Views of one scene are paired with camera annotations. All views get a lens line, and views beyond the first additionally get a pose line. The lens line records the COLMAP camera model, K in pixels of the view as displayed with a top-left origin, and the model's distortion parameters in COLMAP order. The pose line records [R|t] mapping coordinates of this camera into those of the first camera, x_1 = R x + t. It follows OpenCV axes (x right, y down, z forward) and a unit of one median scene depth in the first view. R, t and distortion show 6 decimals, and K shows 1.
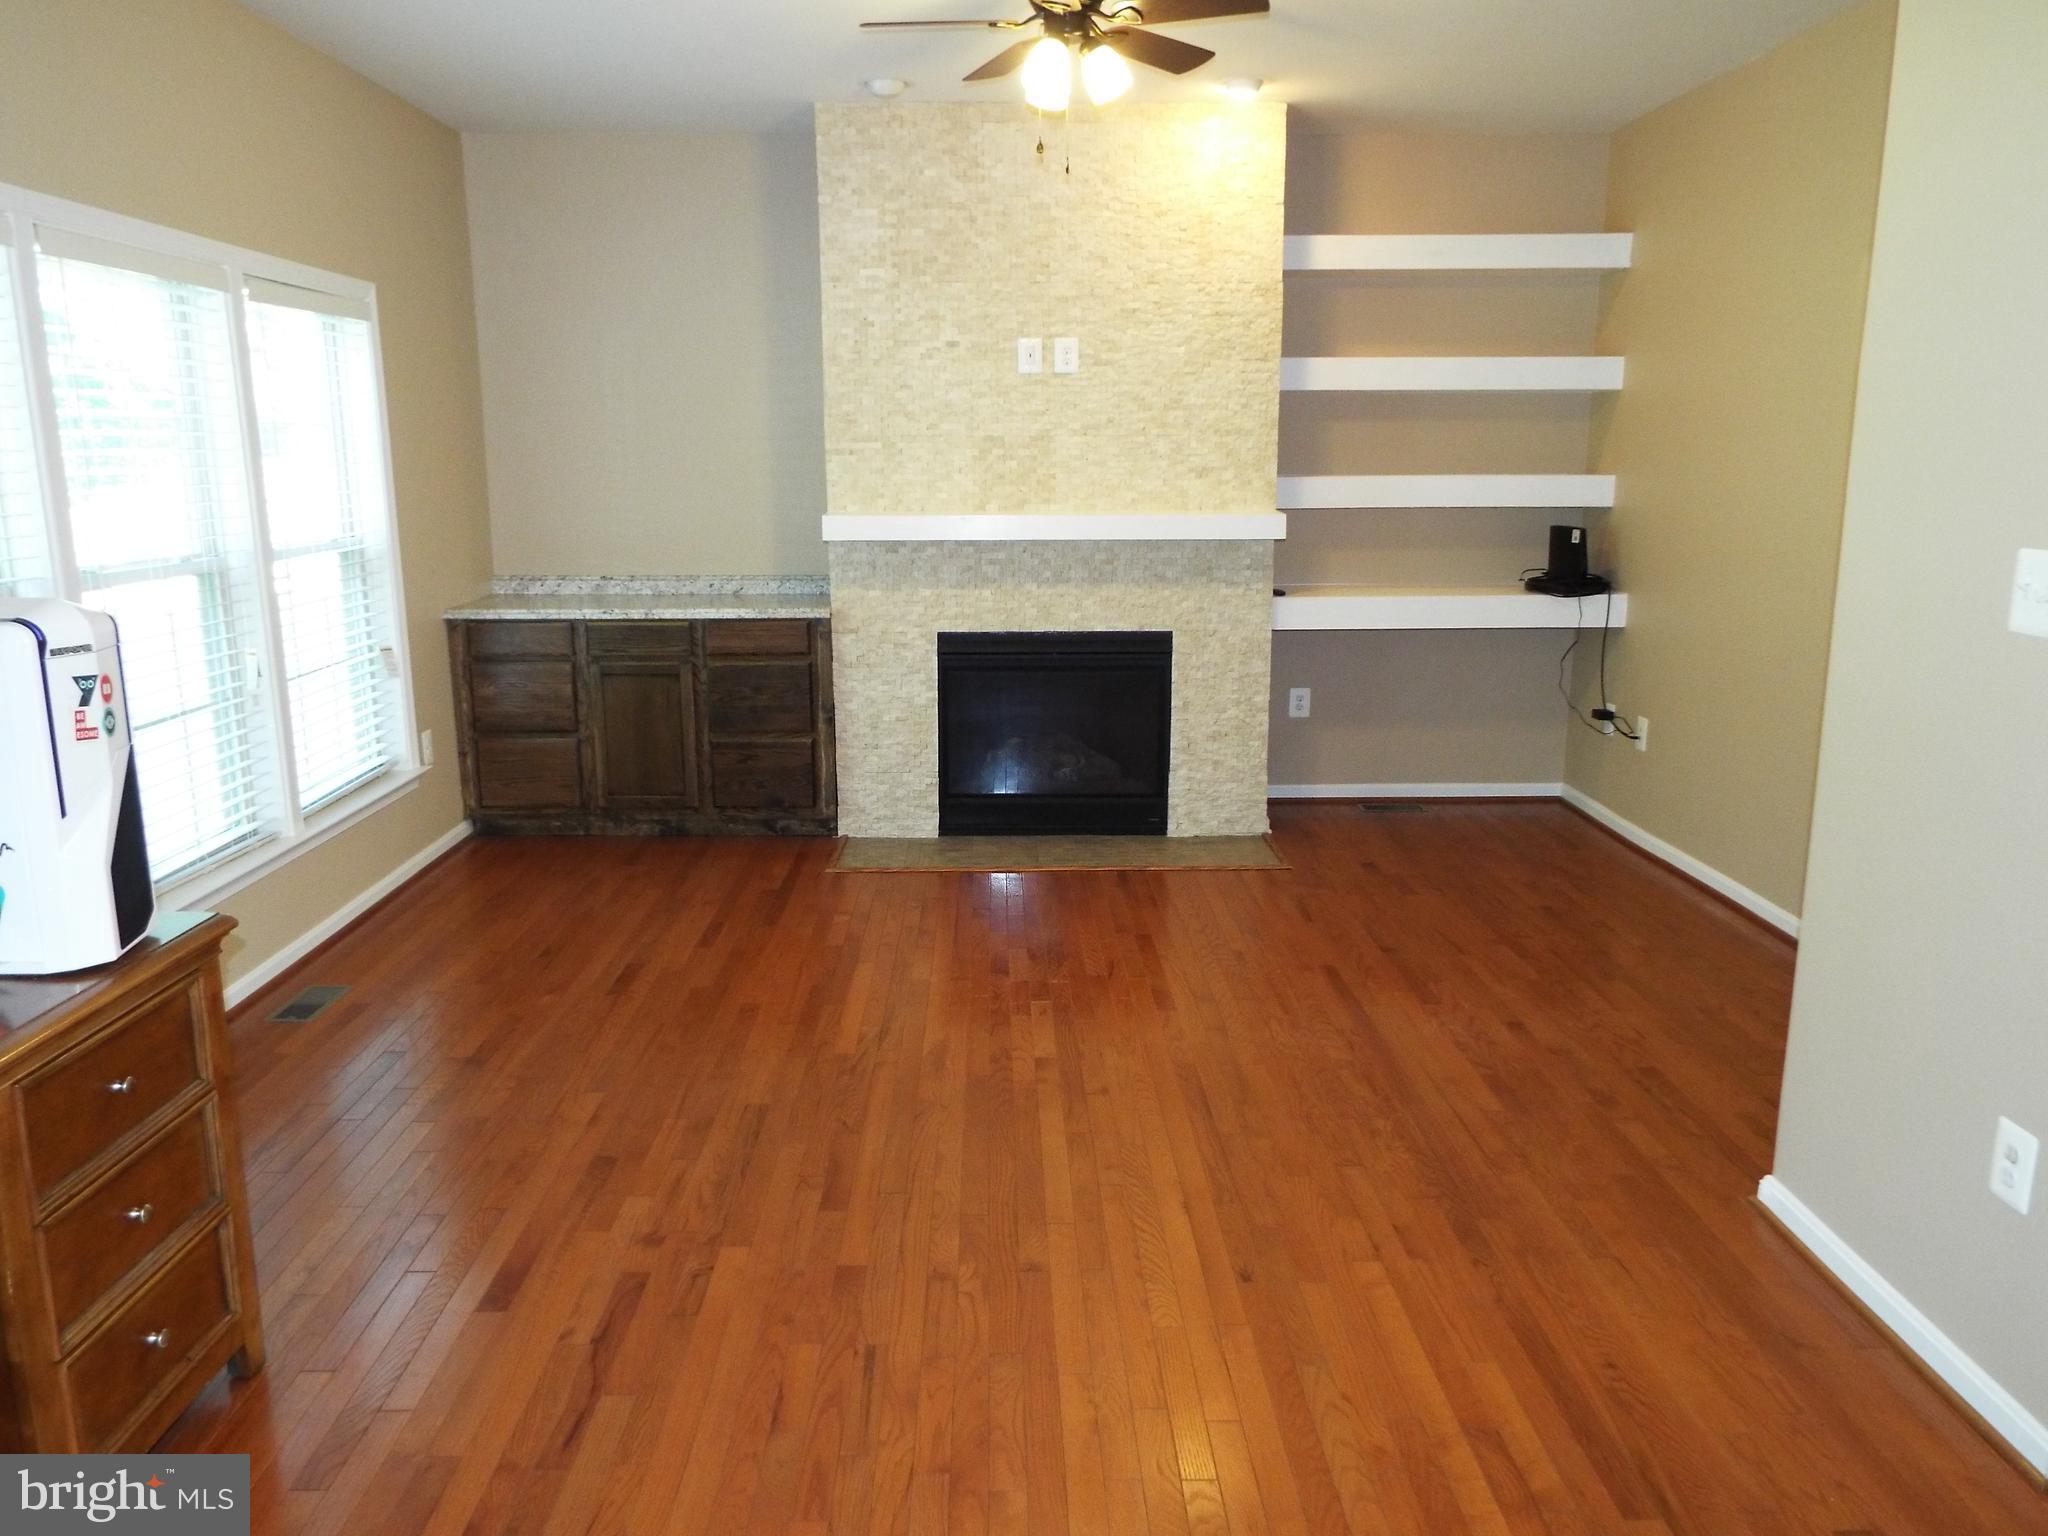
lens RADIAL K [[1503.9, 0, 1026.9], [0, 1503.9, 766.7], [0, 0, 1]] dist [-0.013288, 0.011060]
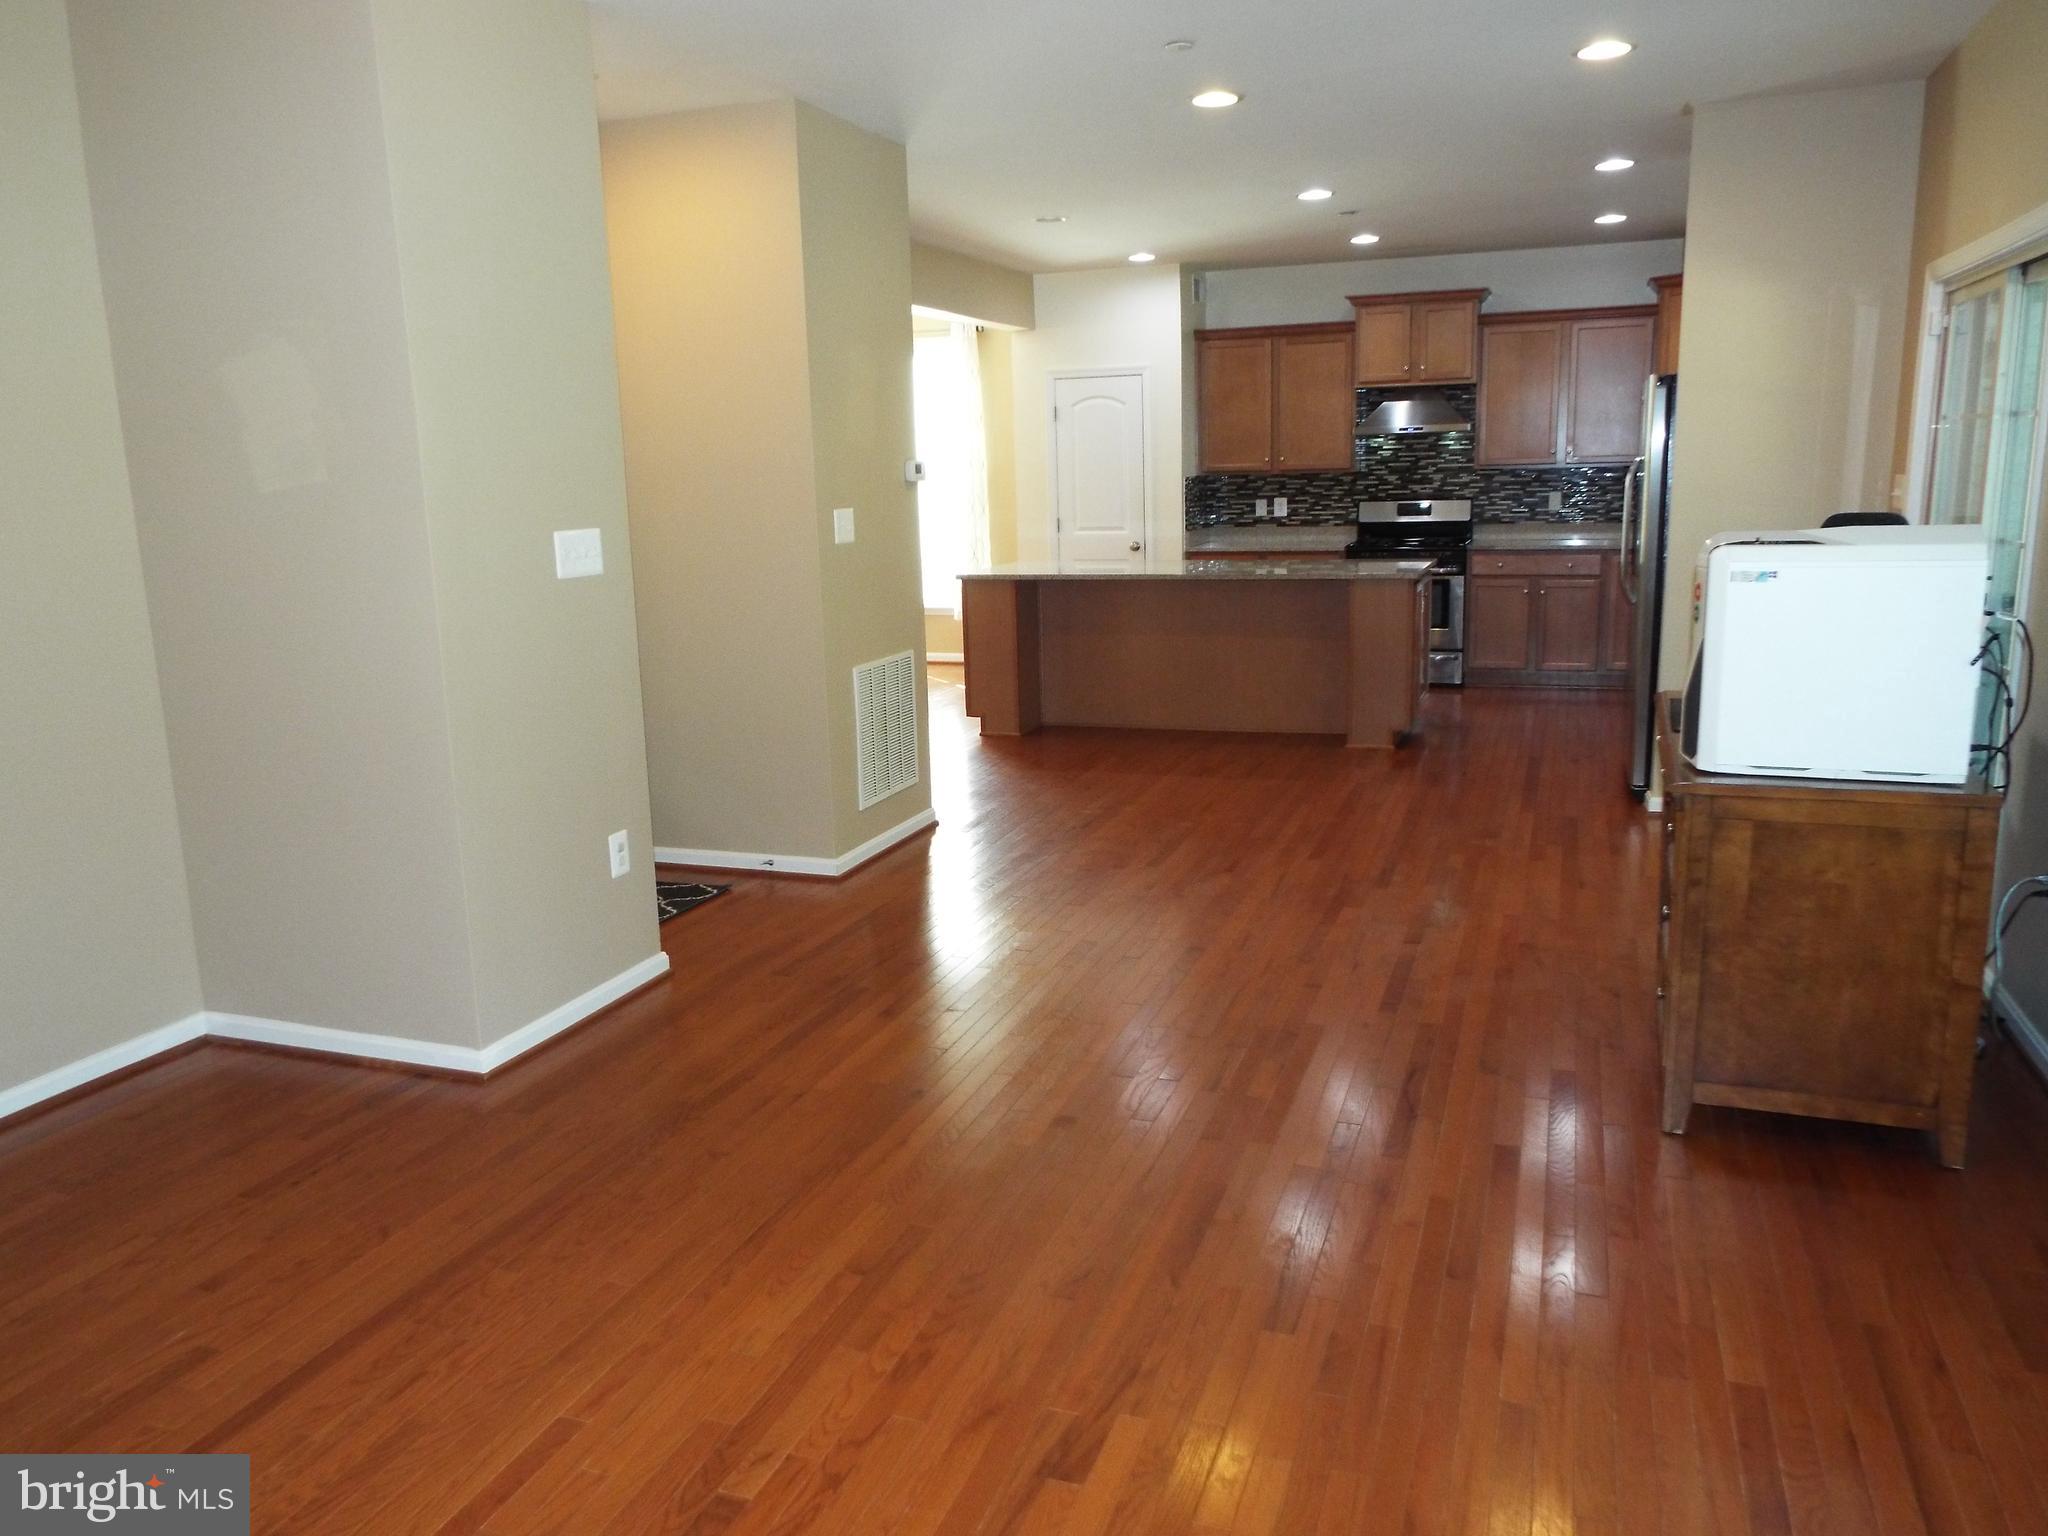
lens RADIAL K [[1503.9, 0, 1019.8], [0, 1503.9, 798.4], [0, 0, 1]] dist [-0.013288, 0.011060]
pose [[-0.932001, -0.053904, 0.358426, -0.191909], [0.101028, 0.911056, 0.399713, -0.199436], [-0.348092, 0.408744, -0.843659, 0.961356]]
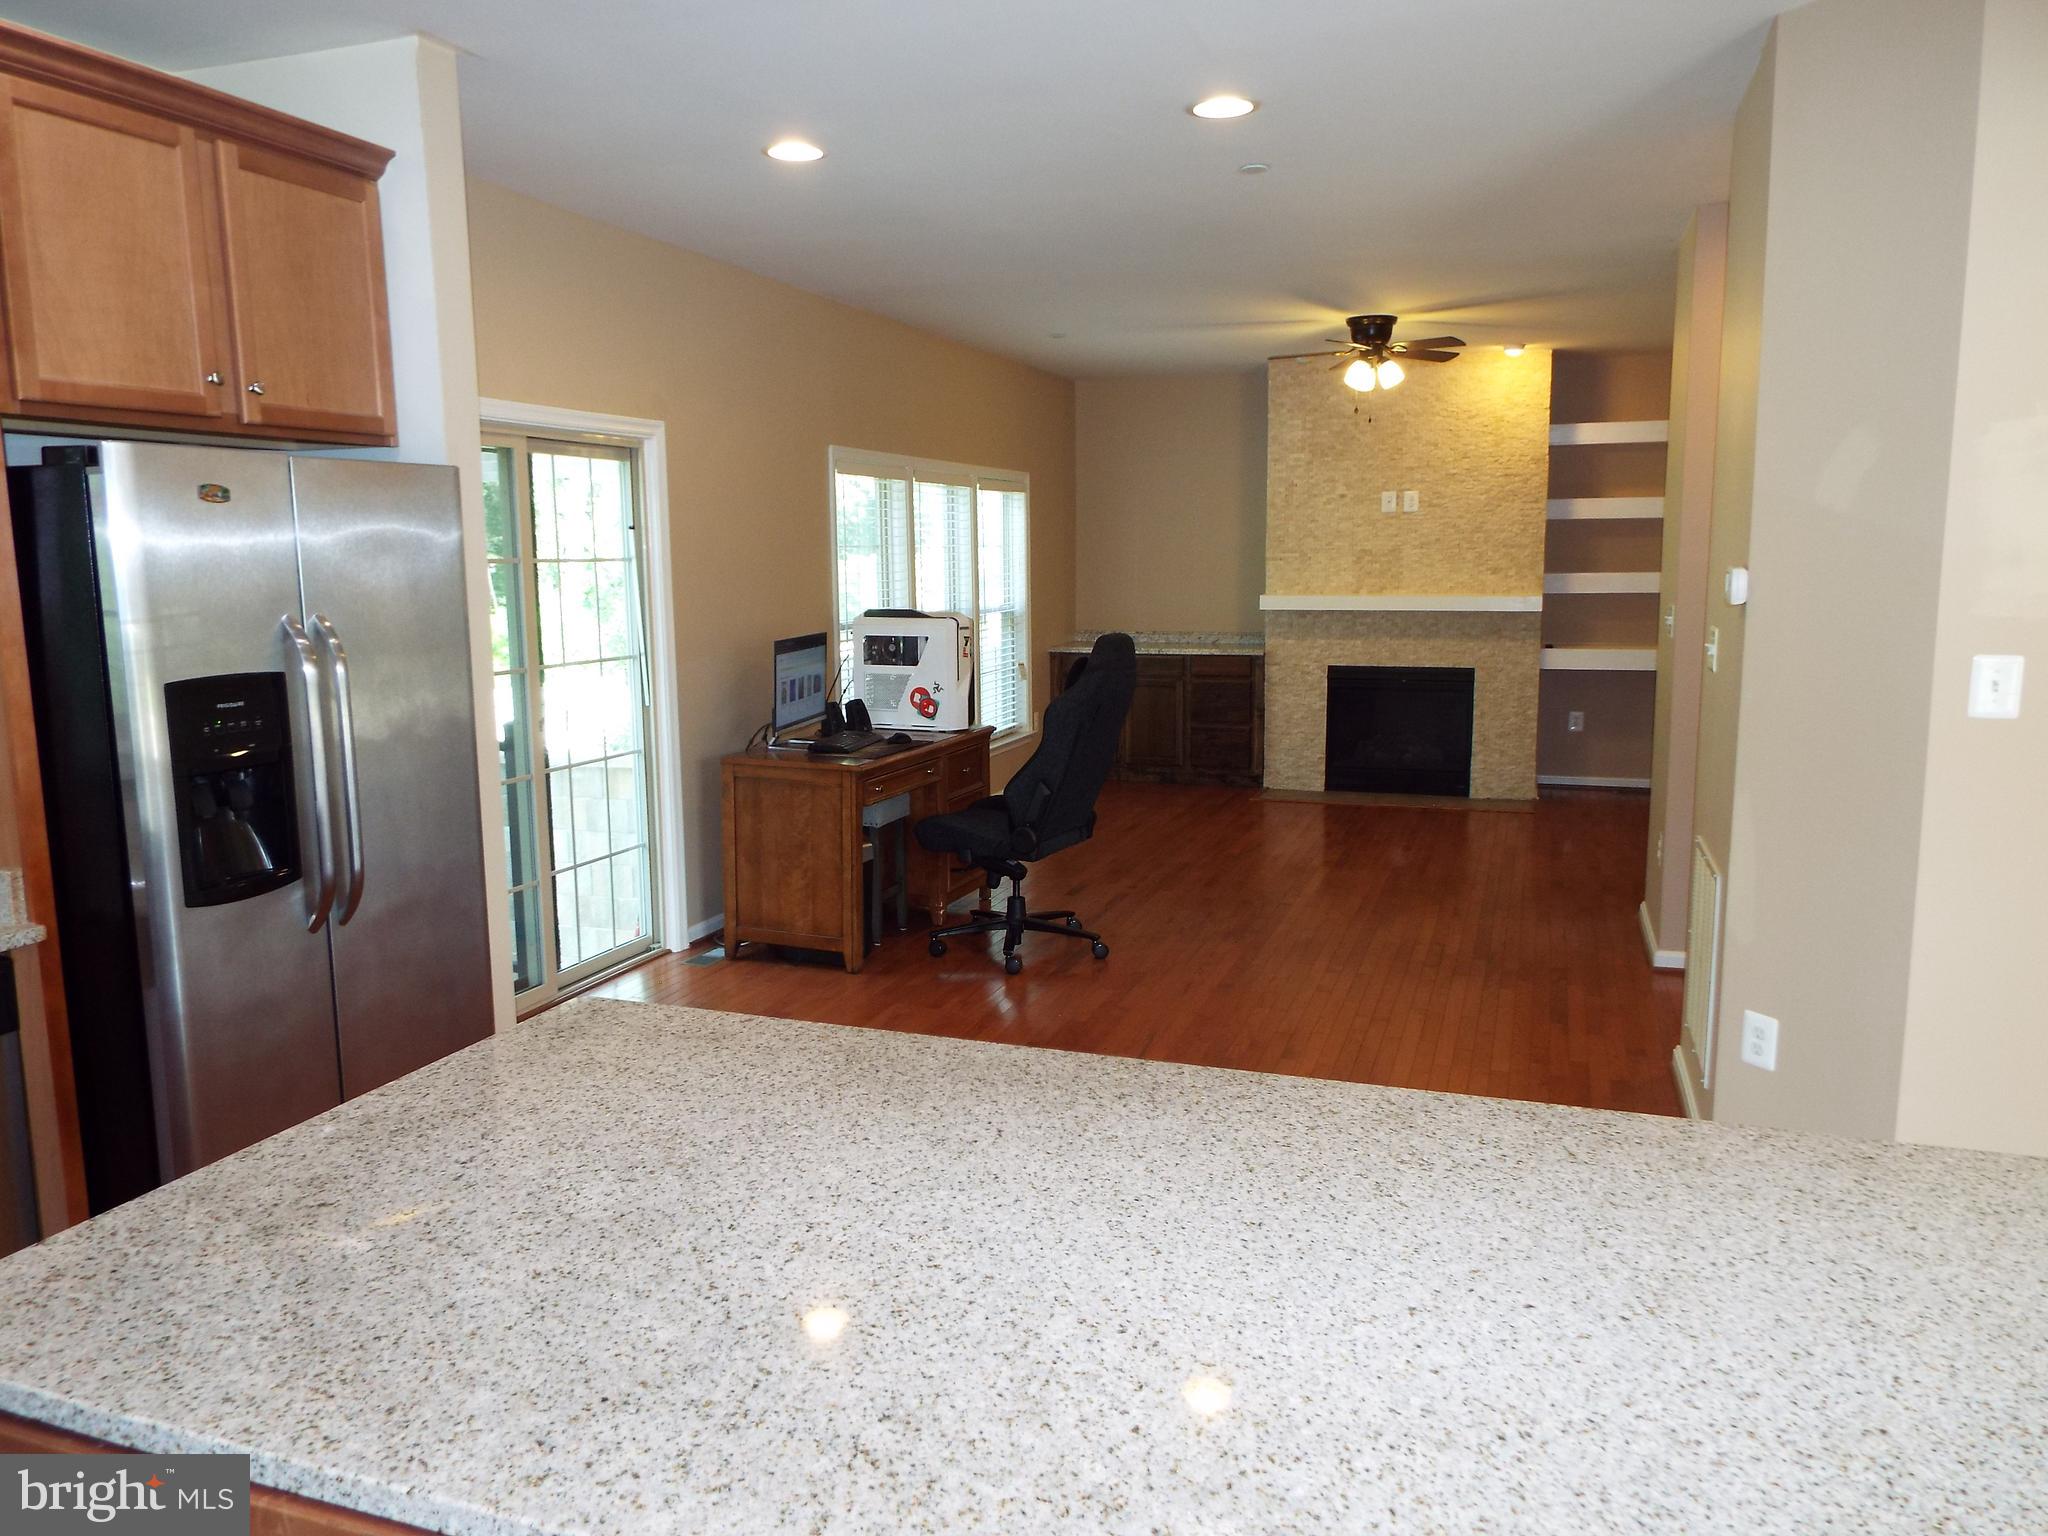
lens RADIAL K [[1503.9, 0, 1013.9], [0, 1503.9, 764.6], [0, 0, 1]] dist [-0.013288, 0.011060]
pose [[0.934495, 0.044205, -0.353221, 0.213444], [-0.066409, 0.996489, -0.050987, 0.130876], [0.349727, 0.071104, 0.934150, -0.685488]]
